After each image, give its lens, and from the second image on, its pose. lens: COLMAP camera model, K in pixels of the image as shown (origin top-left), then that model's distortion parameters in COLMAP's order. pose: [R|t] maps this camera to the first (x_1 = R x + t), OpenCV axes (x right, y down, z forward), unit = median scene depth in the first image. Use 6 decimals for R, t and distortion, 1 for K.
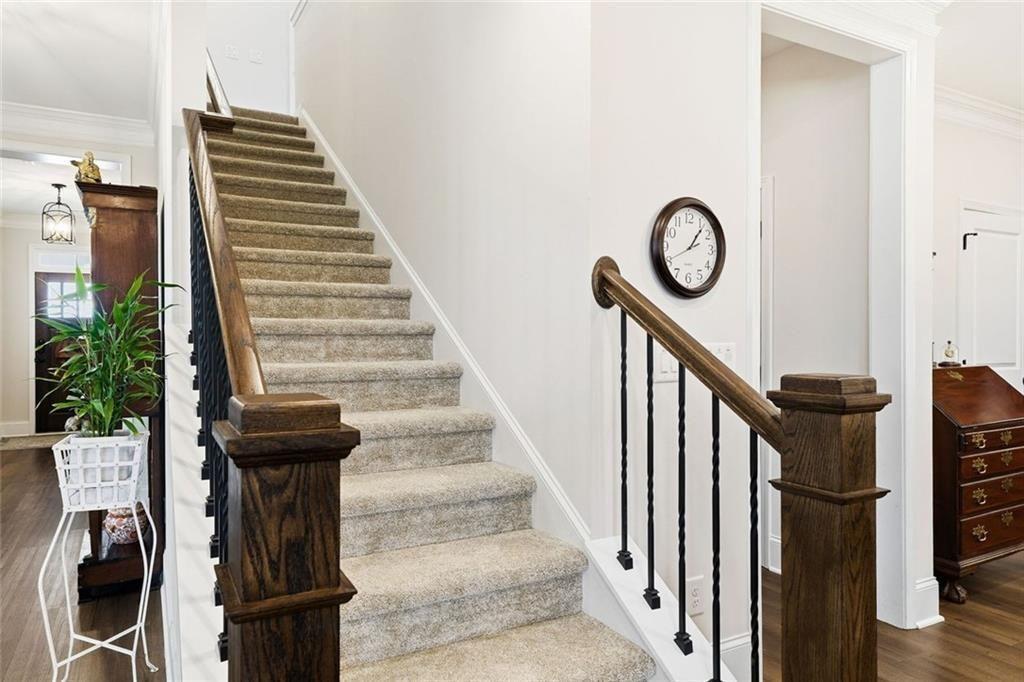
lens RADIAL K [[656.3, 0, 510.5], [0, 656.3, 332.7], [0, 0, 1]] dist [-0.007827, 0.000059]
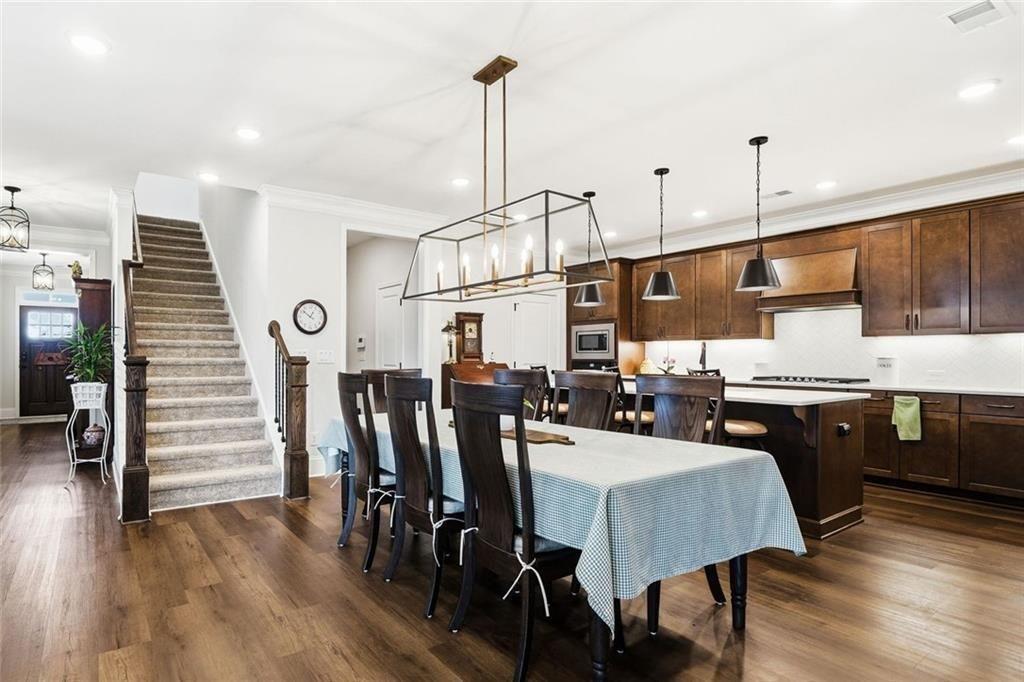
lens RADIAL K [[542.0, 0, 512.6], [0, 542.0, 349.5], [0, 0, 1]] dist [-0.017363, -0.000804]
pose [[0.988902, 0.004132, 0.148514, 0.614861], [-0.003732, 0.999989, -0.002975, 0.014116], [-0.148524, 0.002388, 0.988906, -1.145521]]
